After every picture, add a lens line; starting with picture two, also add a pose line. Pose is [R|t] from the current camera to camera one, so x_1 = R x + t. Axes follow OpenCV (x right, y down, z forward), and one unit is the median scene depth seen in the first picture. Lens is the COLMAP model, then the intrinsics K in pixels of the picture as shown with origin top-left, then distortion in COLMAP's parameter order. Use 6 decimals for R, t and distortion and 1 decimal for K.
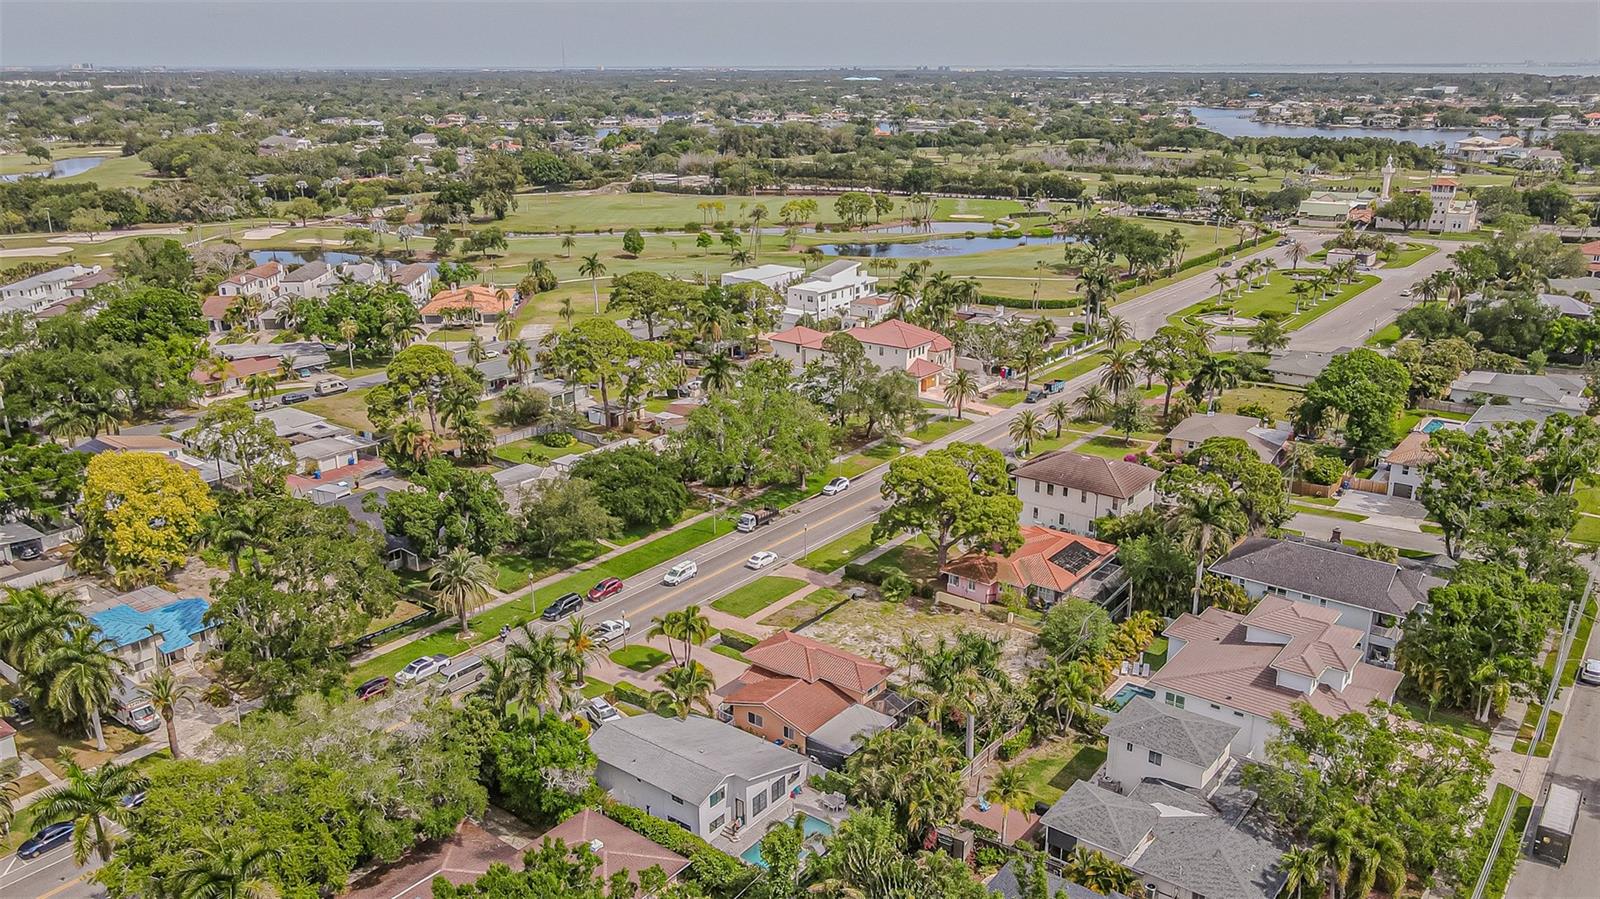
lens RADIAL K [[1212.5, 0, 800.0], [0, 1212.5, 449.5], [0, 0, 1]] dist [-0.006266, 0.039222]
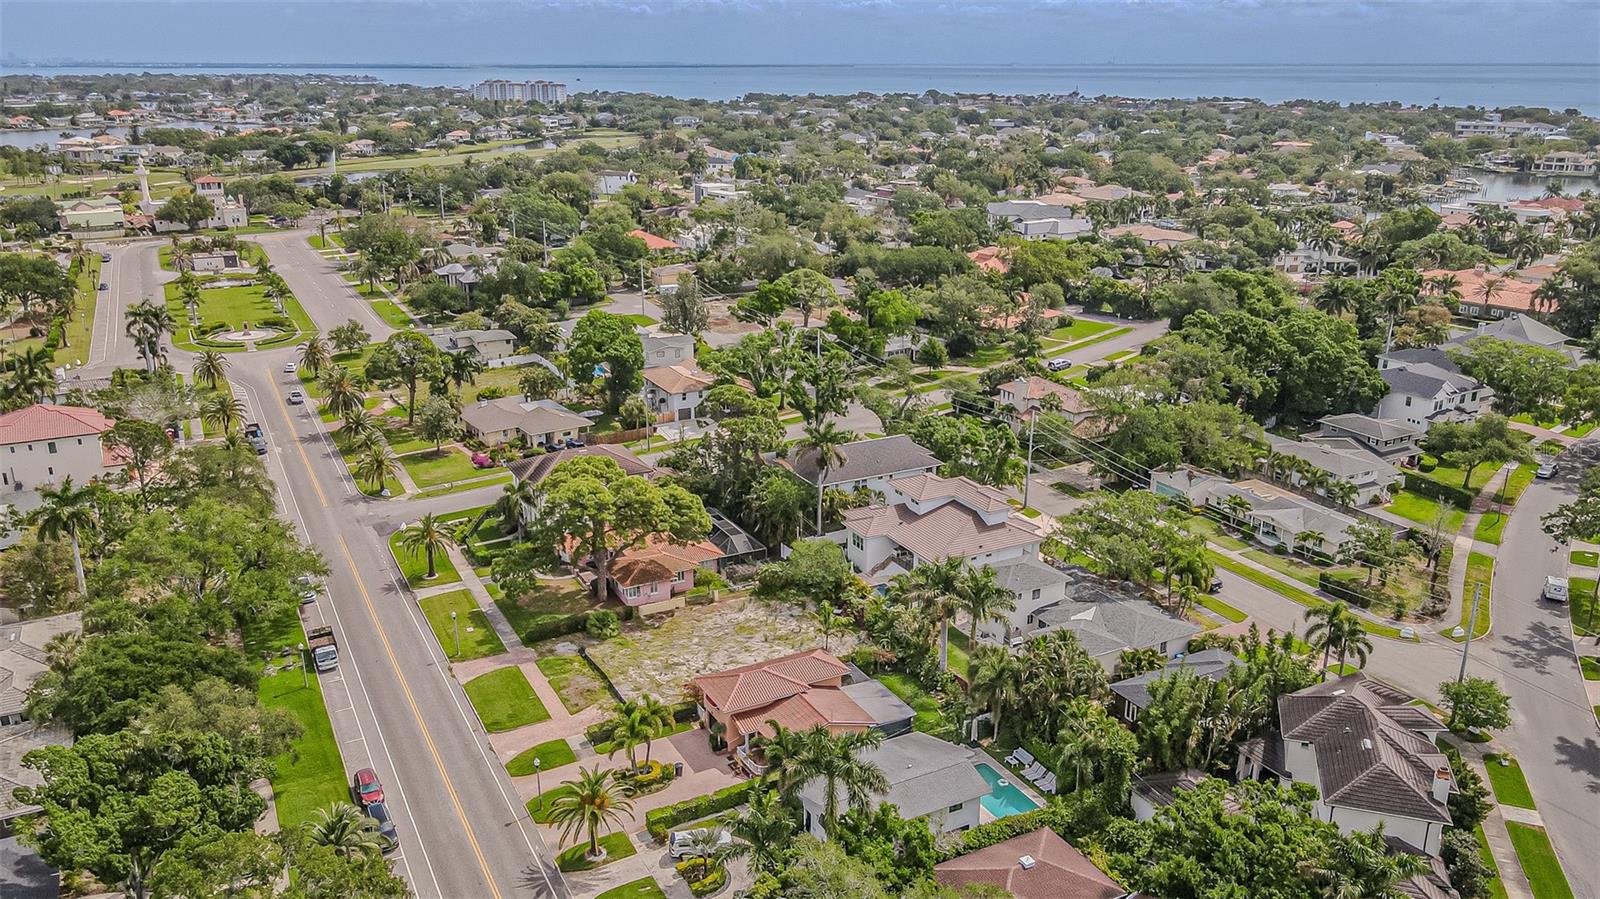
lens RADIAL K [[1212.5, 0, 800.0], [0, 1212.5, 449.5], [0, 0, 1]] dist [-0.006266, 0.039222]
pose [[0.416213, -0.276840, 0.866098, -0.292186], [0.275946, 0.946058, 0.169790, -0.060114], [-0.866384, 0.168328, 0.470154, 0.187074]]
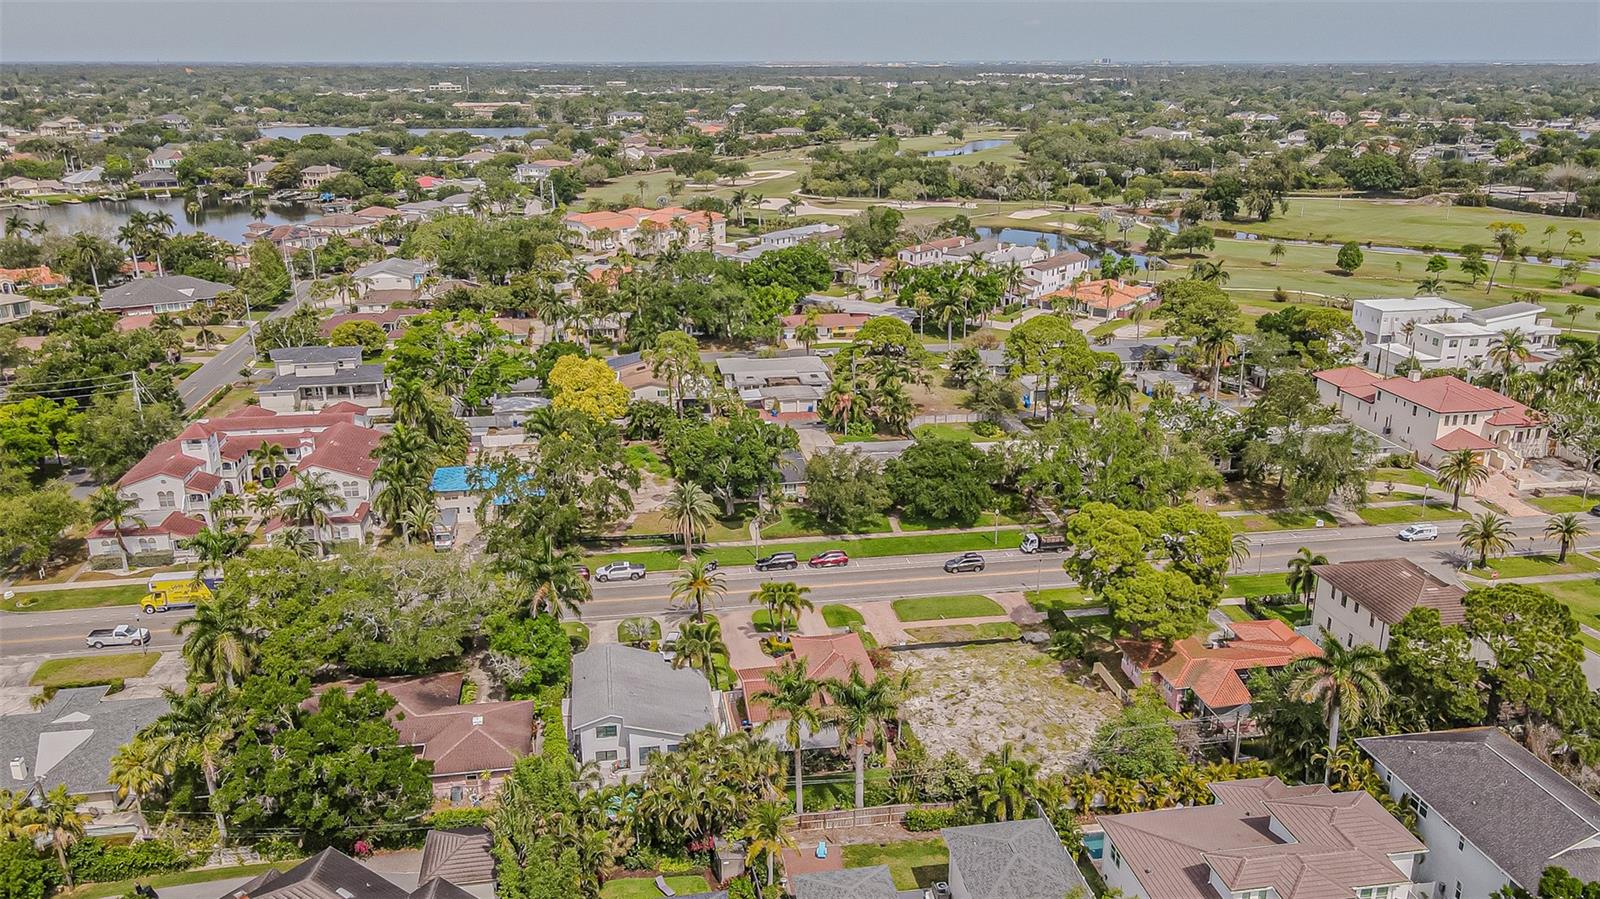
lens RADIAL K [[1212.5, 0, 800.0], [0, 1212.5, 449.5], [0, 0, 1]] dist [-0.006266, 0.039222]
pose [[0.732408, 0.211868, -0.647063, 0.223591], [-0.209026, 0.974427, 0.082461, -0.027268], [0.647987, 0.074858, 0.757964, 0.084882]]
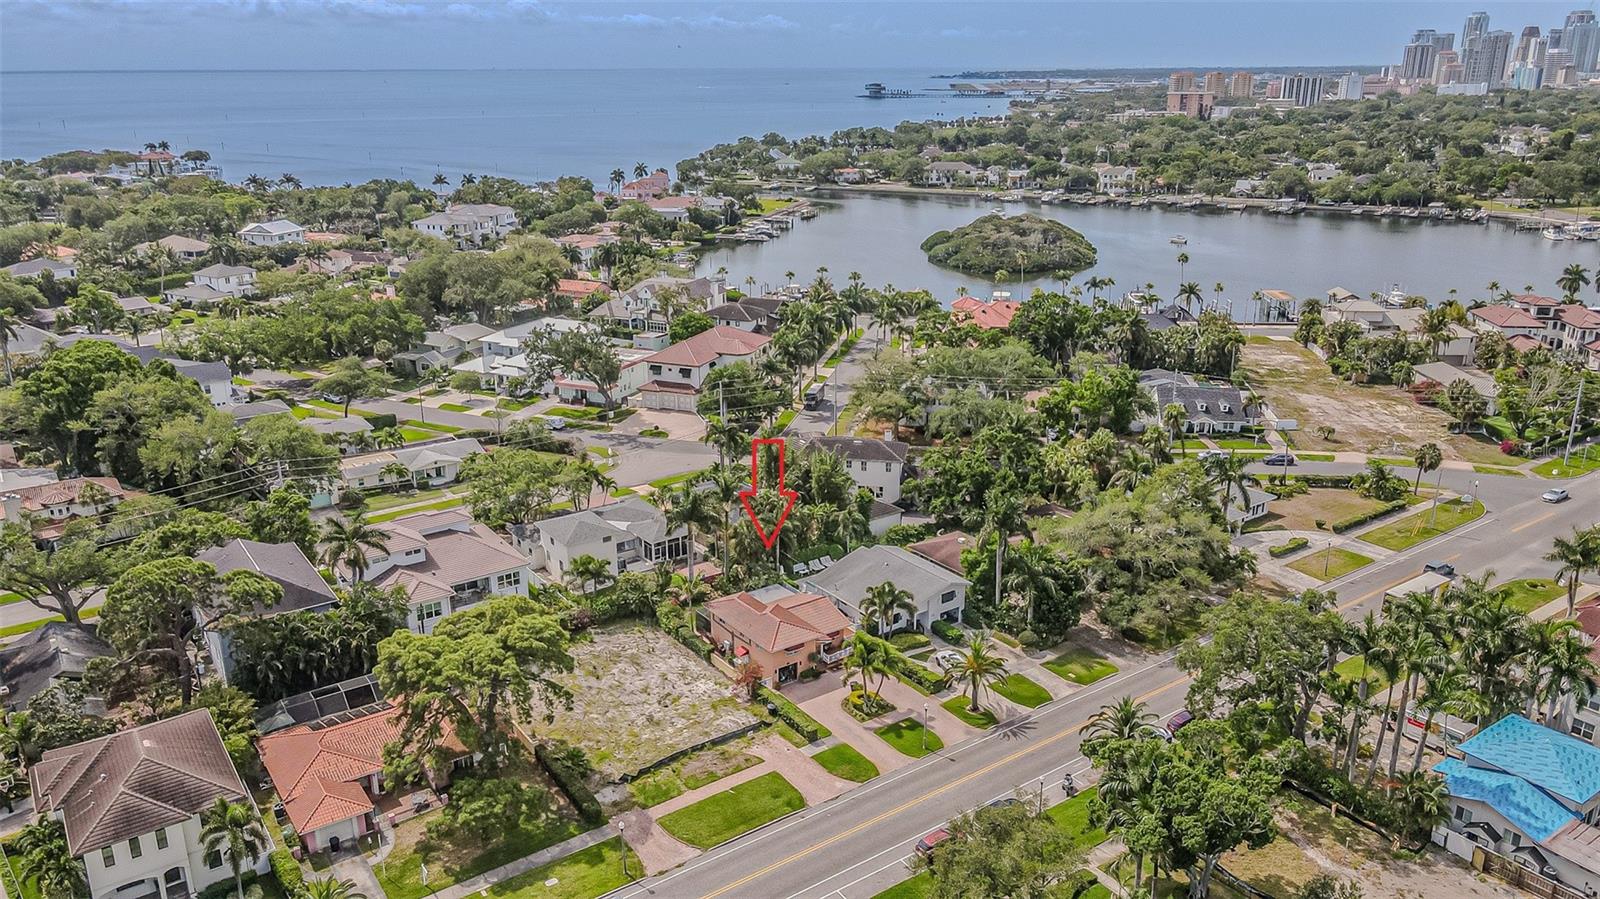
lens RADIAL K [[1202.7, 0, 818.9], [0, 1202.7, 448.9], [0, 0, 1]] dist [-0.006535, 0.050234]
pose [[-0.959464, -0.080767, 0.270012, -0.121563], [0.091452, 0.816993, 0.569349, -0.218299], [-0.266583, 0.570963, -0.776489, 0.665107]]
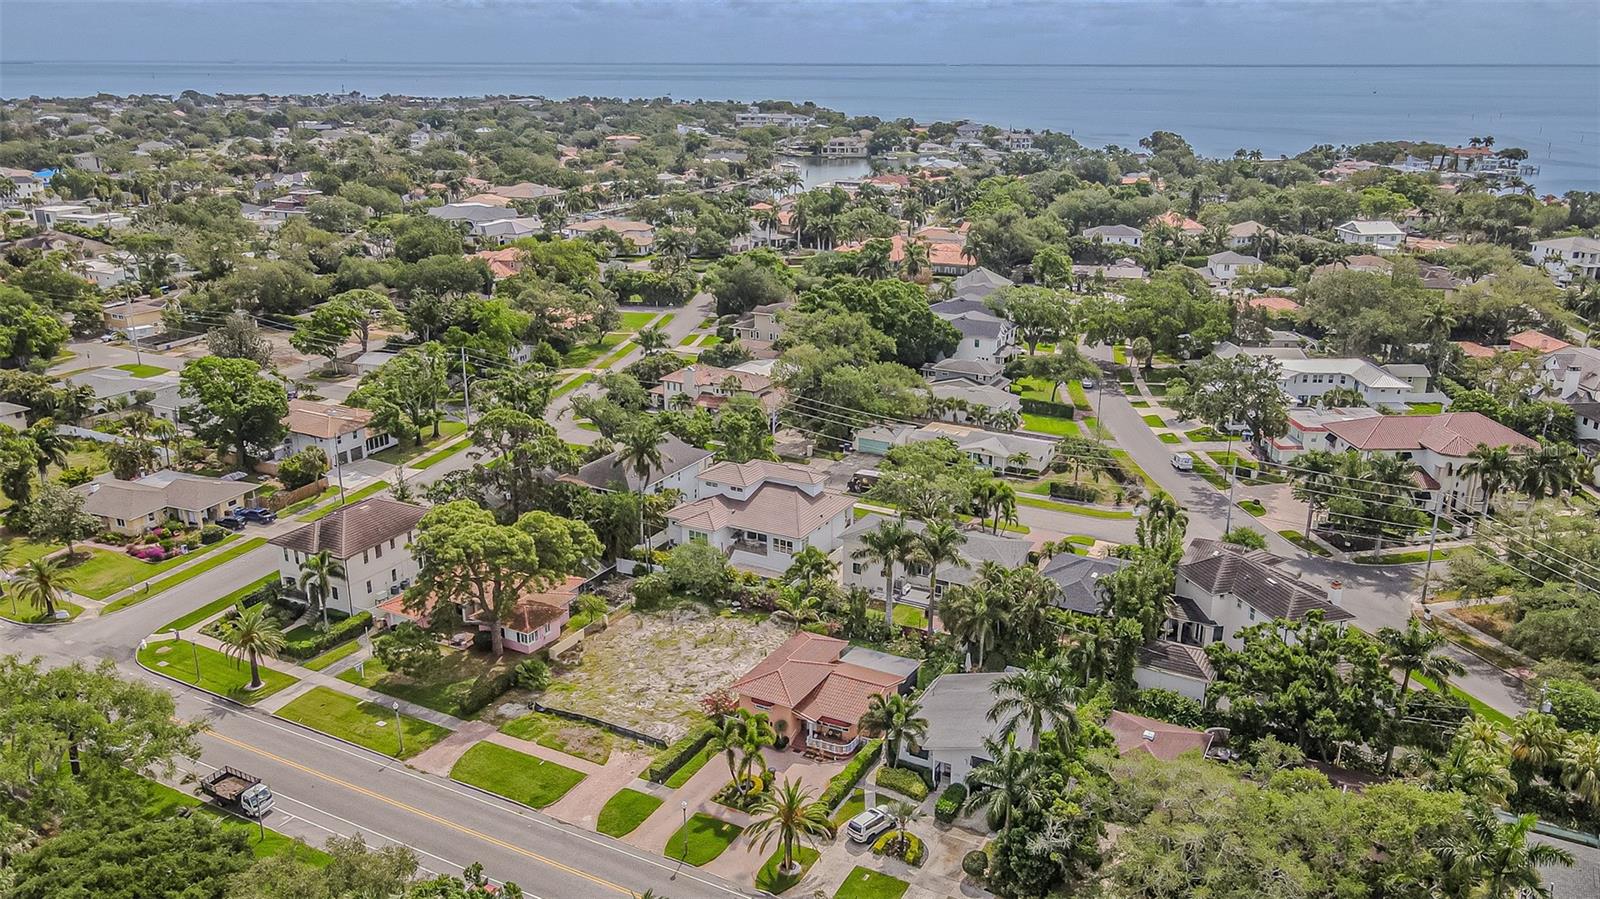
lens RADIAL K [[1228.9, 0, 792.6], [0, 1228.9, 417.2], [0, 0, 1]] dist [0.012774, 0.004762]
pose [[-0.154986, -0.275628, 0.948688, -0.338542], [0.300446, 0.901655, 0.311047, -0.124144], [-0.941122, 0.333237, -0.056933, 0.376105]]
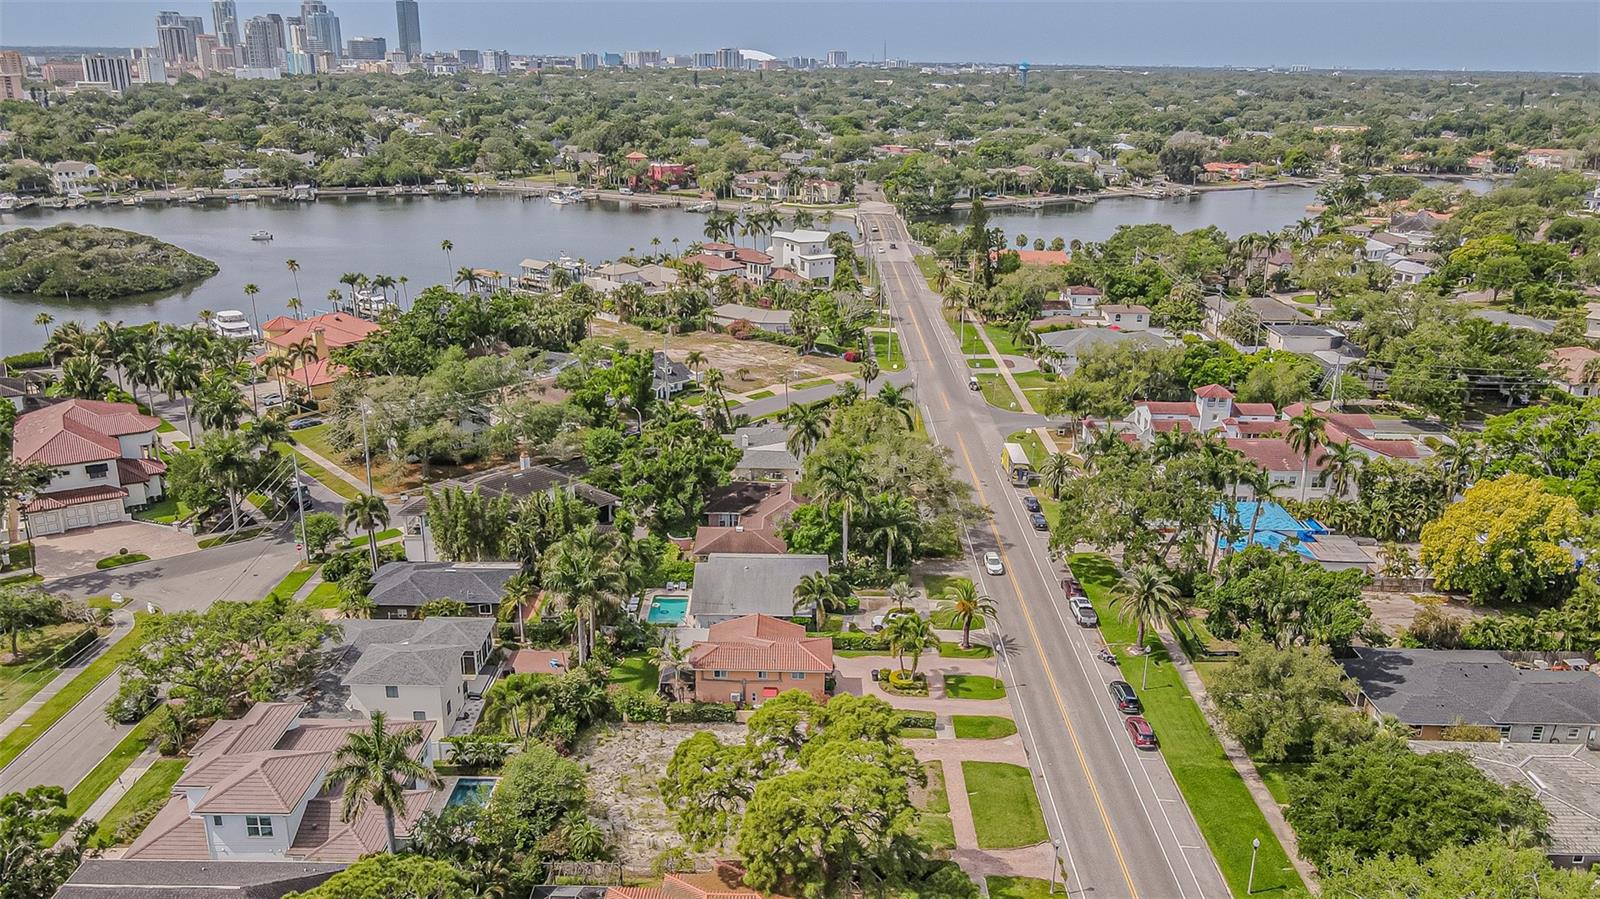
lens RADIAL K [[1195.6, 0, 812.4], [0, 1195.6, 483.5], [0, 0, 1]] dist [-0.009974, 0.038755]
pose [[-0.791892, 0.197687, -0.577778, 0.201642], [-0.198804, 0.811150, 0.550012, -0.189310], [0.577394, 0.550415, -0.603042, 0.587800]]
